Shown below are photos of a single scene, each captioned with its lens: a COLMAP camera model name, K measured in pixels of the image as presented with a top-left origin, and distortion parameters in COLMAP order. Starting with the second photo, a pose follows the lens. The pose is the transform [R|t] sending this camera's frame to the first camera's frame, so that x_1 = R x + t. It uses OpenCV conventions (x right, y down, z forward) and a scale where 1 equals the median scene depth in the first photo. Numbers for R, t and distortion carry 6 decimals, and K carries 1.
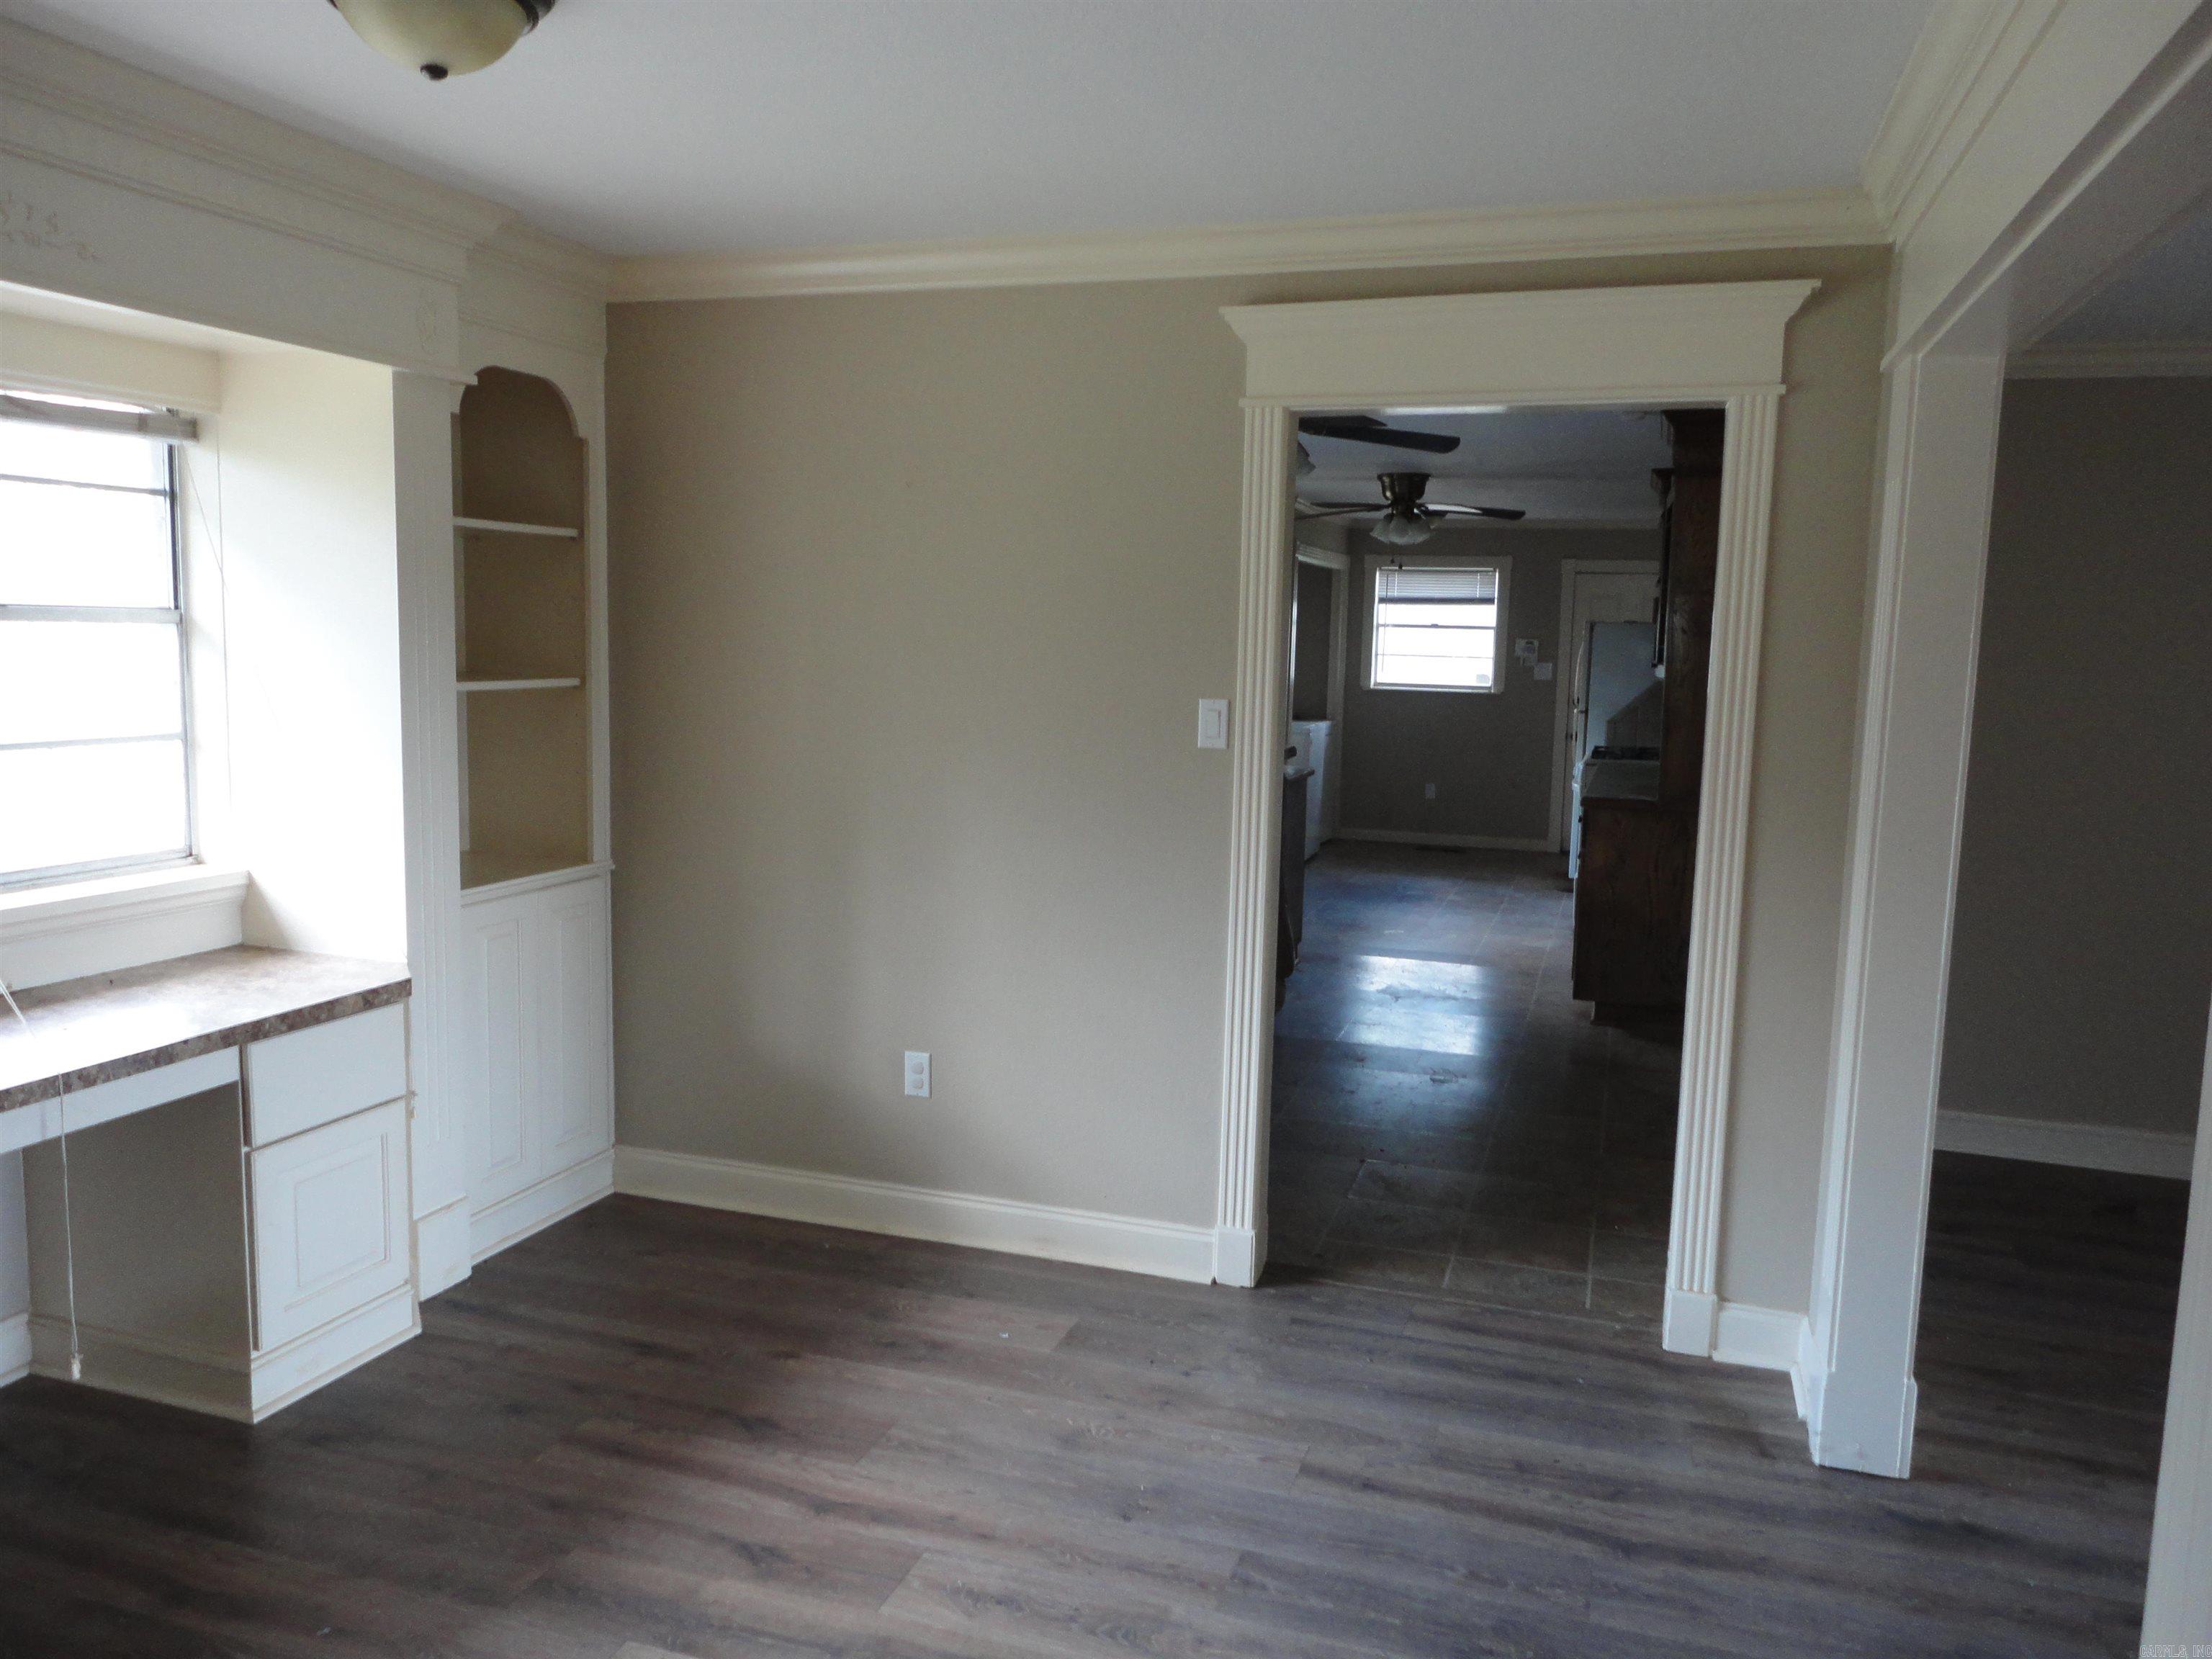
lens RADIAL K [[1612.3, 0, 1106.0], [0, 1612.3, 829.5], [0, 0, 1]] dist [-0.003928, -0.001654]
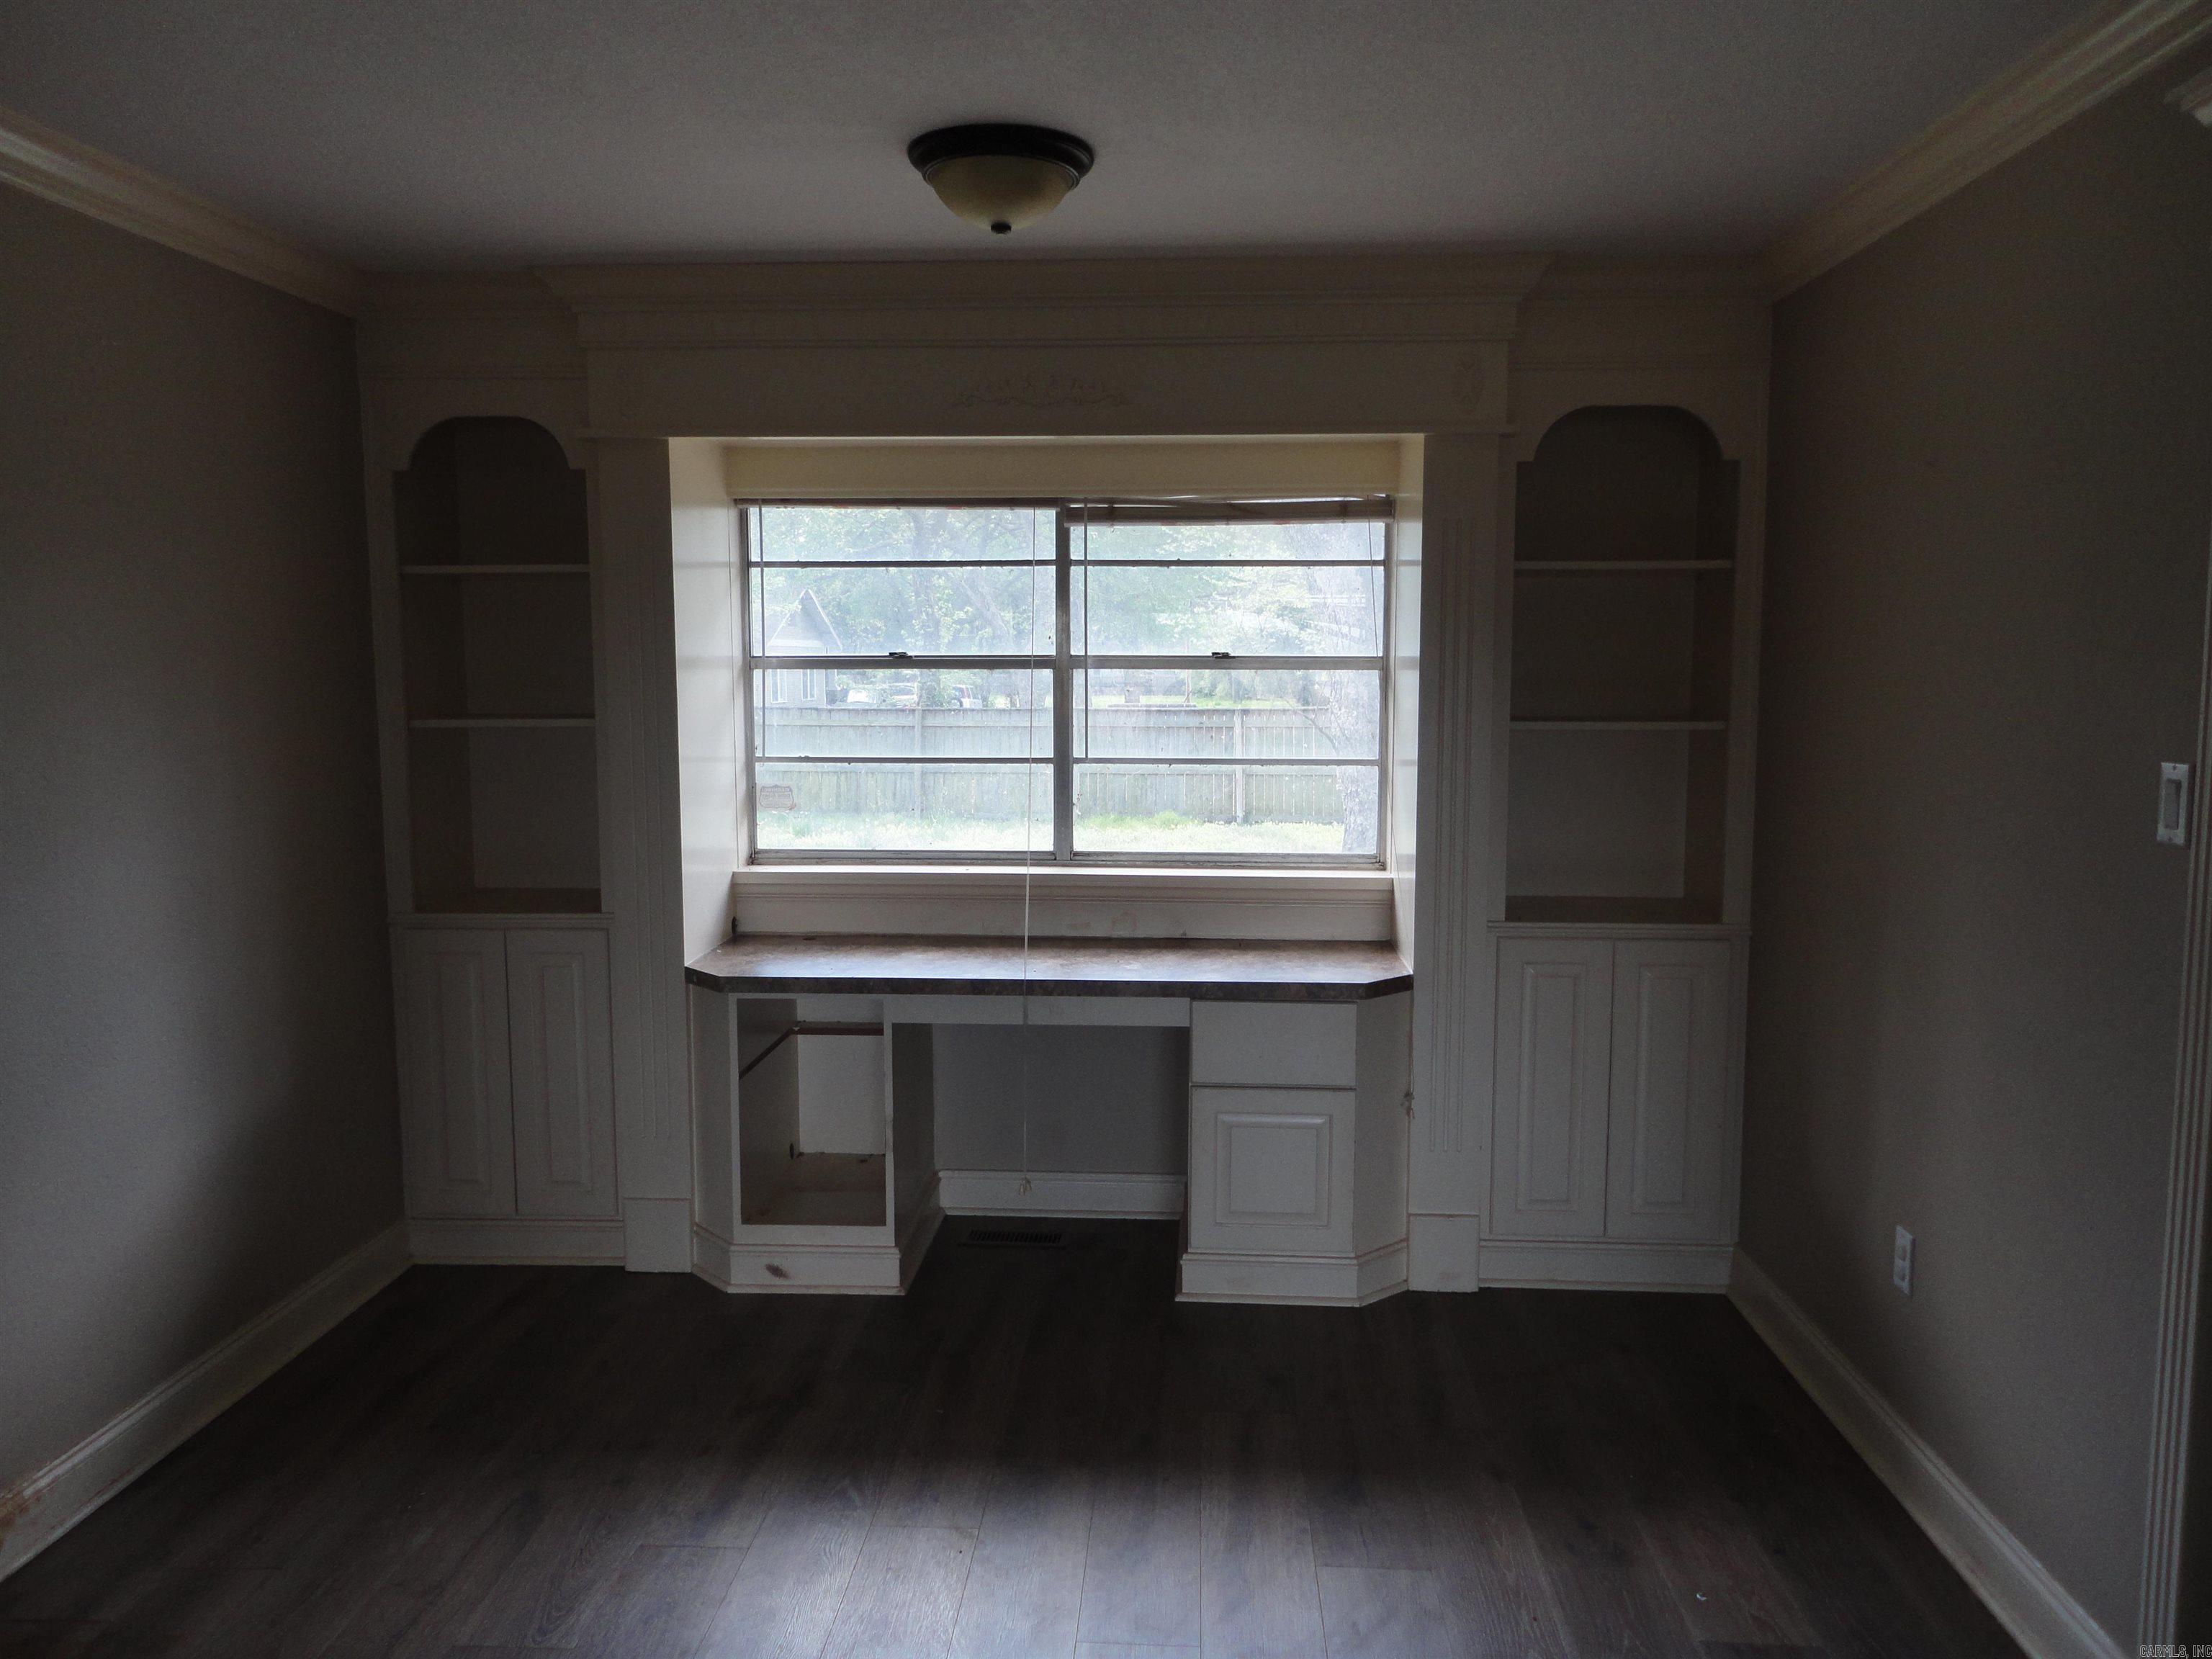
lens RADIAL K [[1612.3, 0, 1106.0], [0, 1612.3, 829.5], [0, 0, 1]] dist [-0.003928, -0.001654]
pose [[0.259695, 0.073603, -0.962882, 0.539131], [-0.112505, 0.992607, 0.045533, -0.040244], [0.959115, 0.096504, 0.266056, 0.486474]]
